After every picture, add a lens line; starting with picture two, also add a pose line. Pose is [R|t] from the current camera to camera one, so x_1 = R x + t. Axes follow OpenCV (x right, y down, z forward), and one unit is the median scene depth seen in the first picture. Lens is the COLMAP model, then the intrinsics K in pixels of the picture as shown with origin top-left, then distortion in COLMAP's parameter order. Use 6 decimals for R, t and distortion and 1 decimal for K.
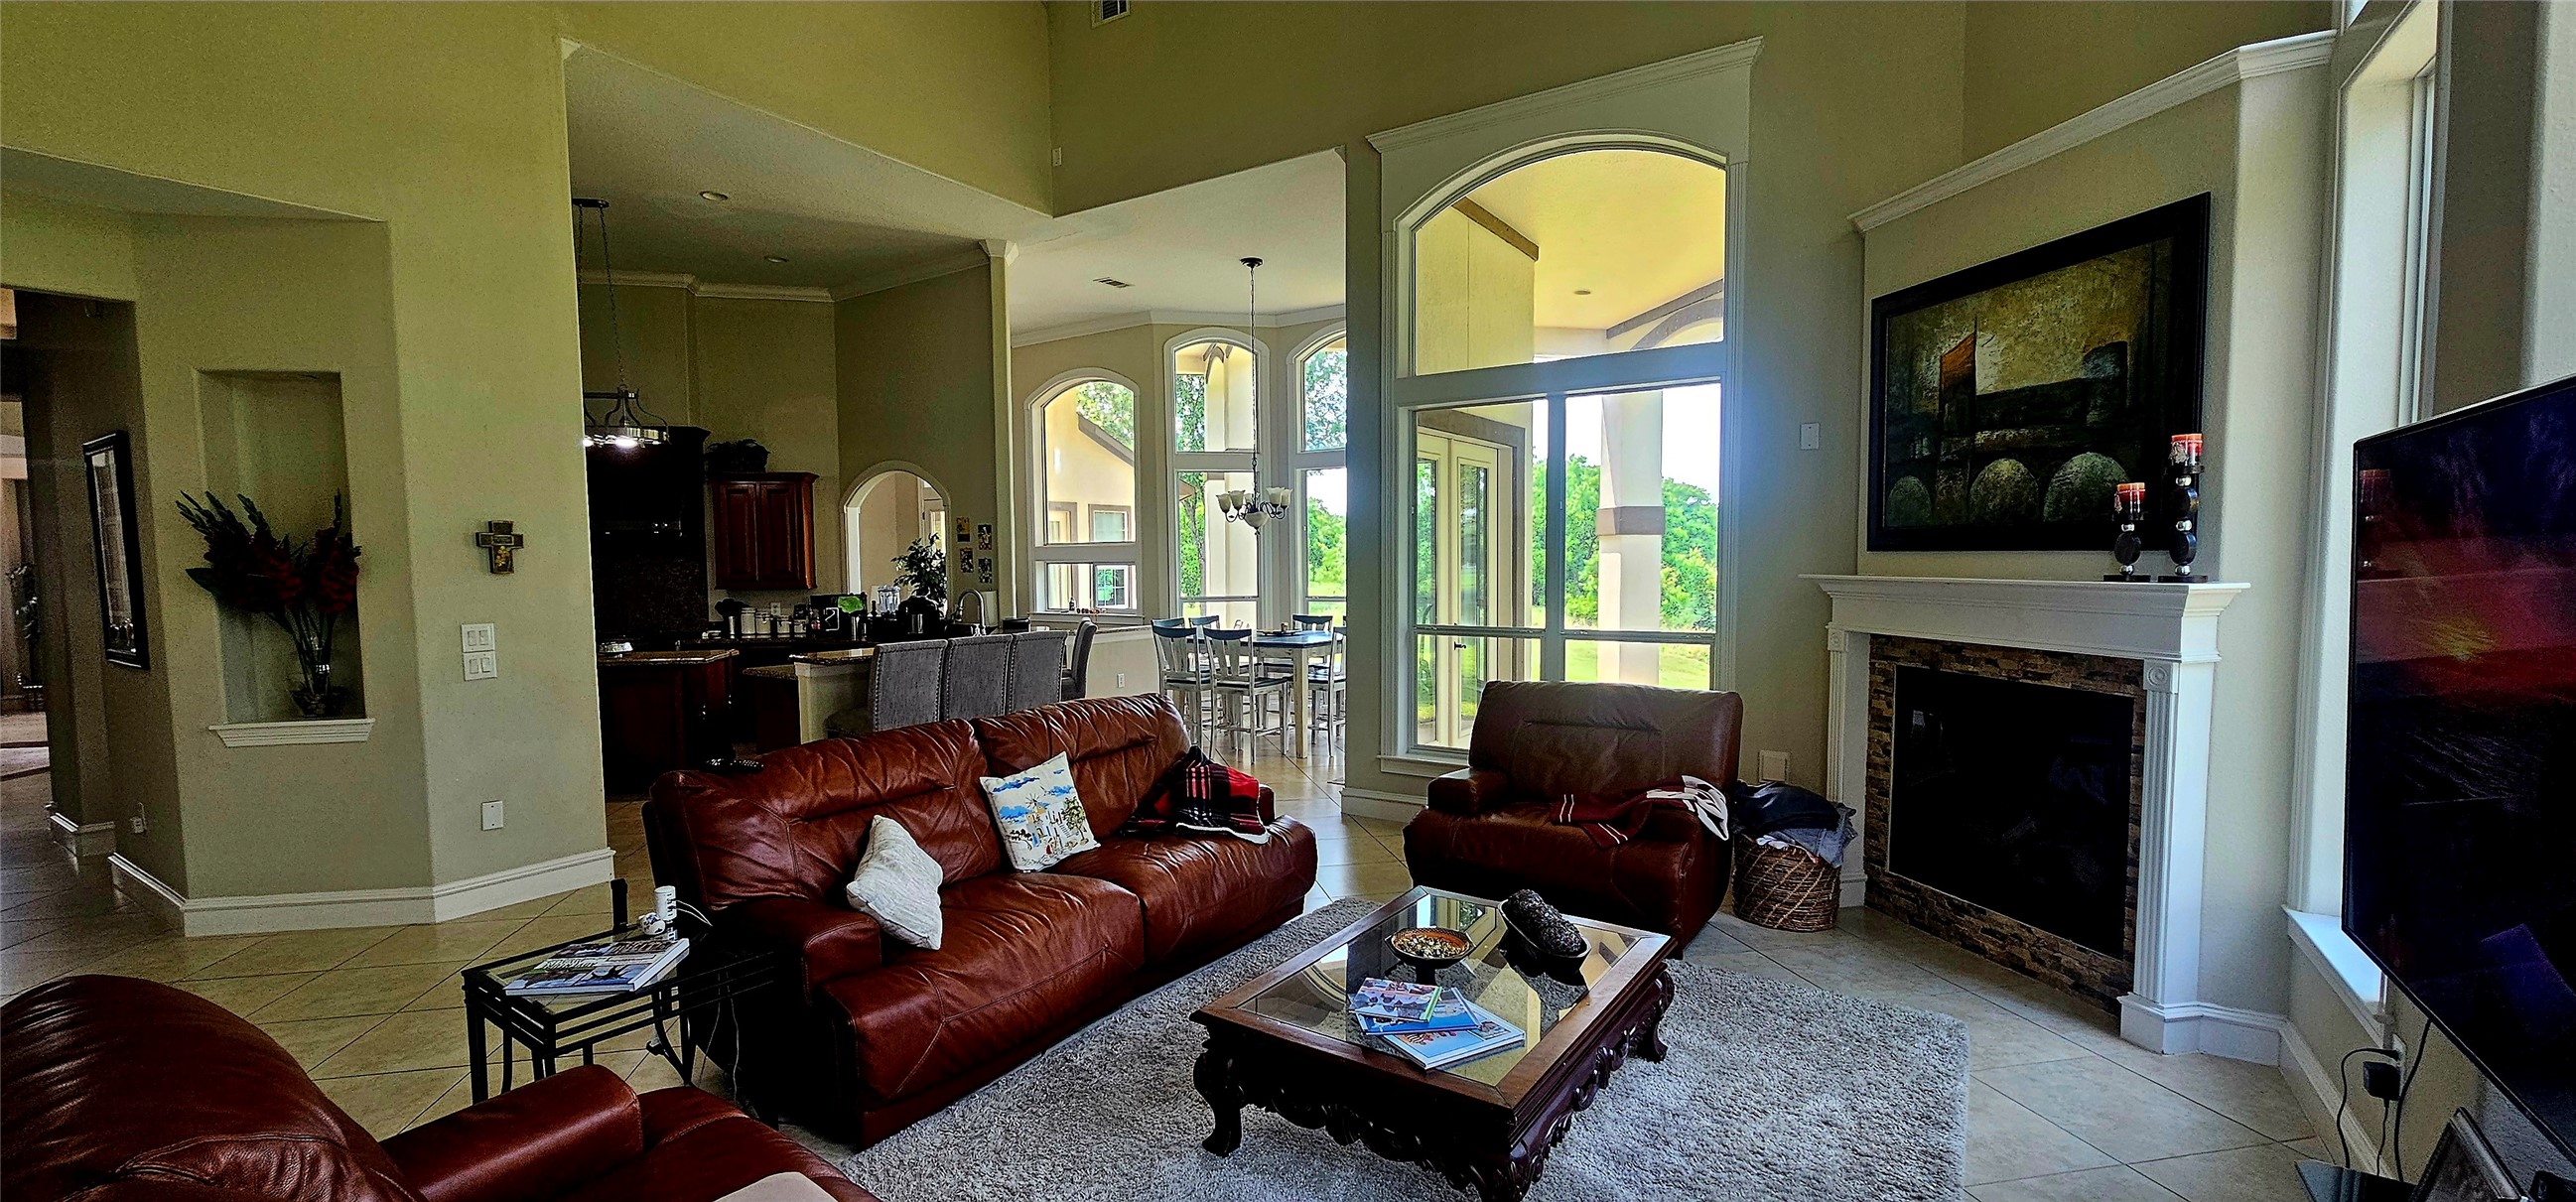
lens RADIAL K [[1042.9, 0, 1289.7], [0, 1042.9, 610.7], [0, 0, 1]] dist [0.000233, -0.001371]
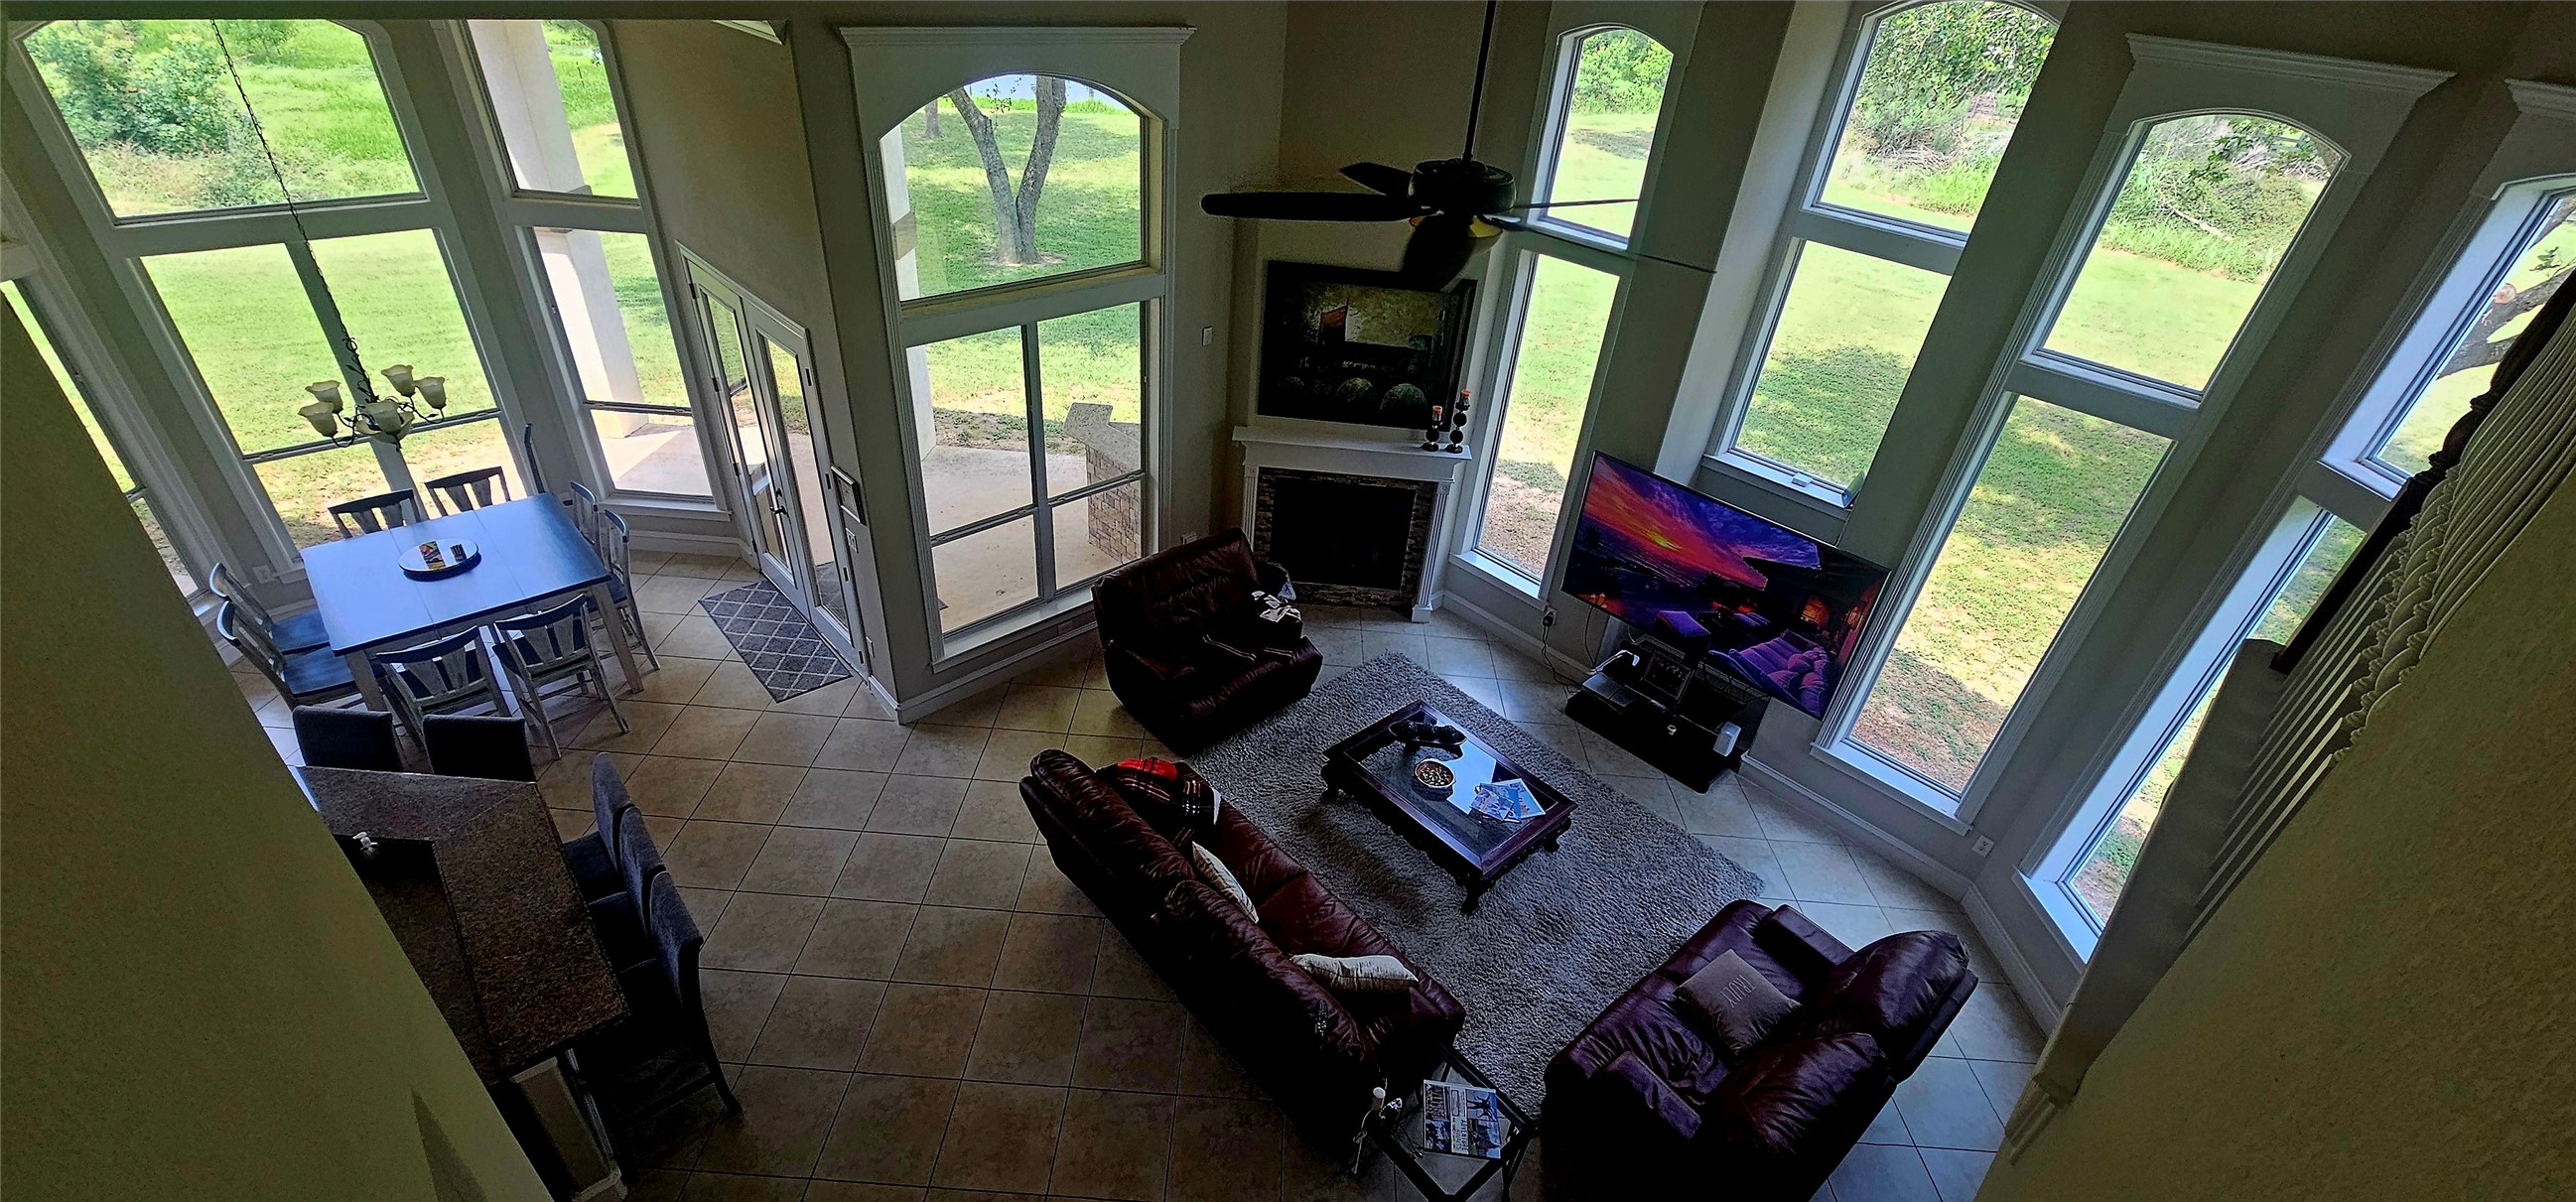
lens RADIAL K [[1042.9, 0, 1290.1], [0, 1042.9, 608.2], [0, 0, 1]] dist [0.000233, -0.001371]
pose [[0.231717, -0.513357, 0.826300, -1.094389], [-0.027039, 0.845691, 0.532987, -0.784986], [-0.972407, -0.145845, 0.182080, 0.715158]]
